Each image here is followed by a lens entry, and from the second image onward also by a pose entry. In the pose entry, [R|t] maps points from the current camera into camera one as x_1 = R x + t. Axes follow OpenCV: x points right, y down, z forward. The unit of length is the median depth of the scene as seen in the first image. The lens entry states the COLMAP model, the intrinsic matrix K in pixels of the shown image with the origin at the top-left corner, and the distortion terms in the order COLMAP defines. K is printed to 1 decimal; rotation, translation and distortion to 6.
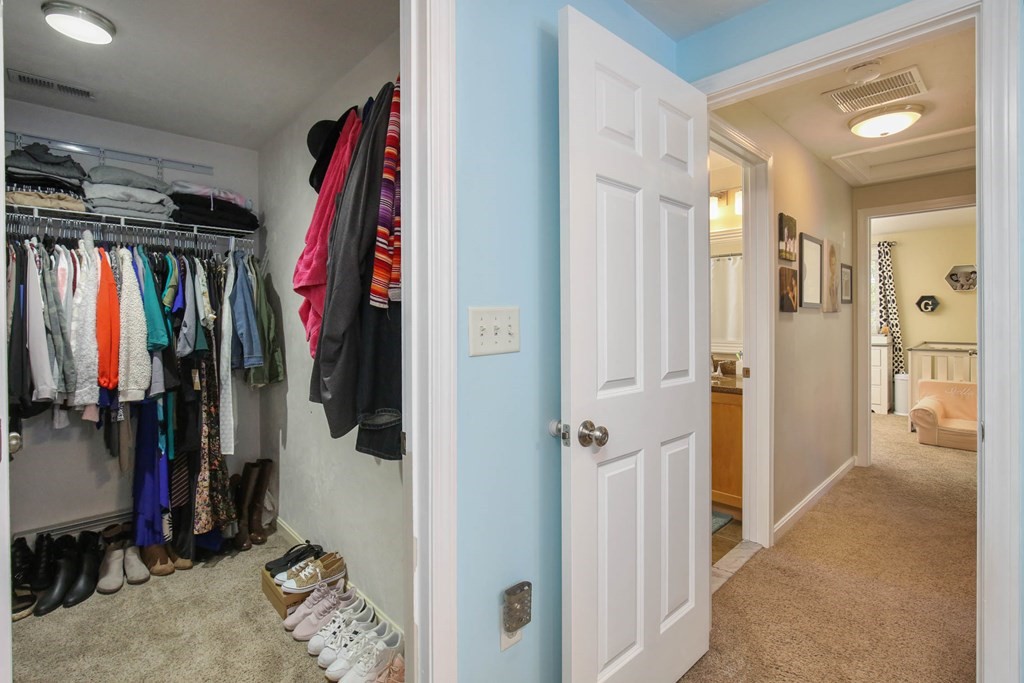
lens RADIAL K [[479.7, 0, 509.2], [0, 479.7, 325.7], [0, 0, 1]] dist [-0.022019, 0.006925]
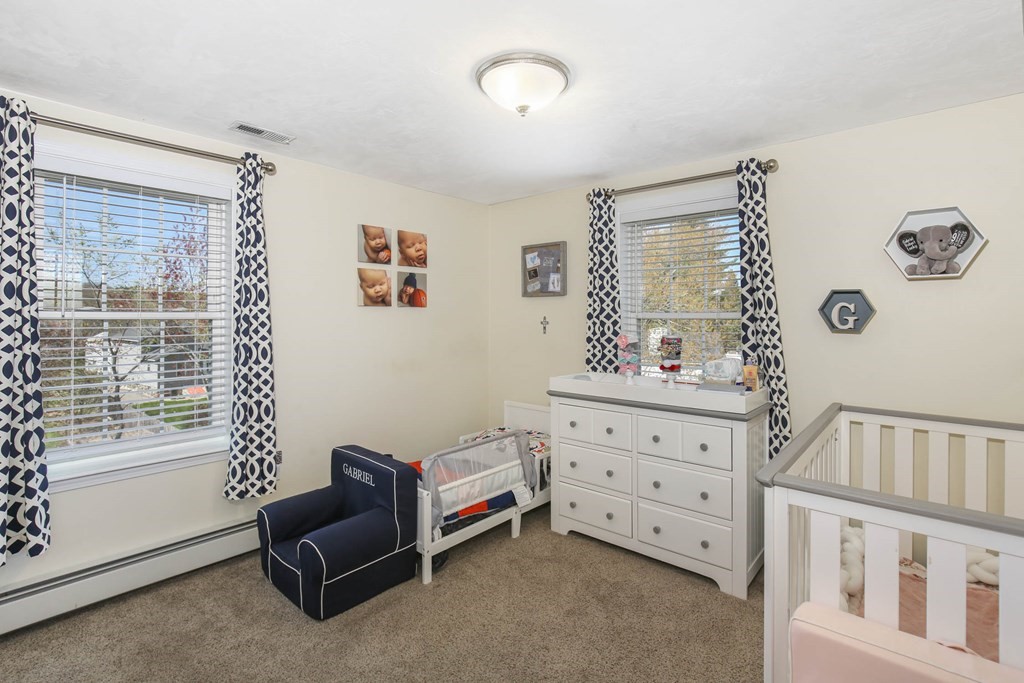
lens RADIAL K [[479.7, 0, 514.2], [0, 479.7, 317.9], [0, 0, 1]] dist [-0.022019, 0.006925]
pose [[0.996650, 0.009302, 0.081251, 0.553534], [-0.007987, 0.999832, -0.016489, -0.030020], [-0.081391, 0.015784, 0.996557, 0.603438]]
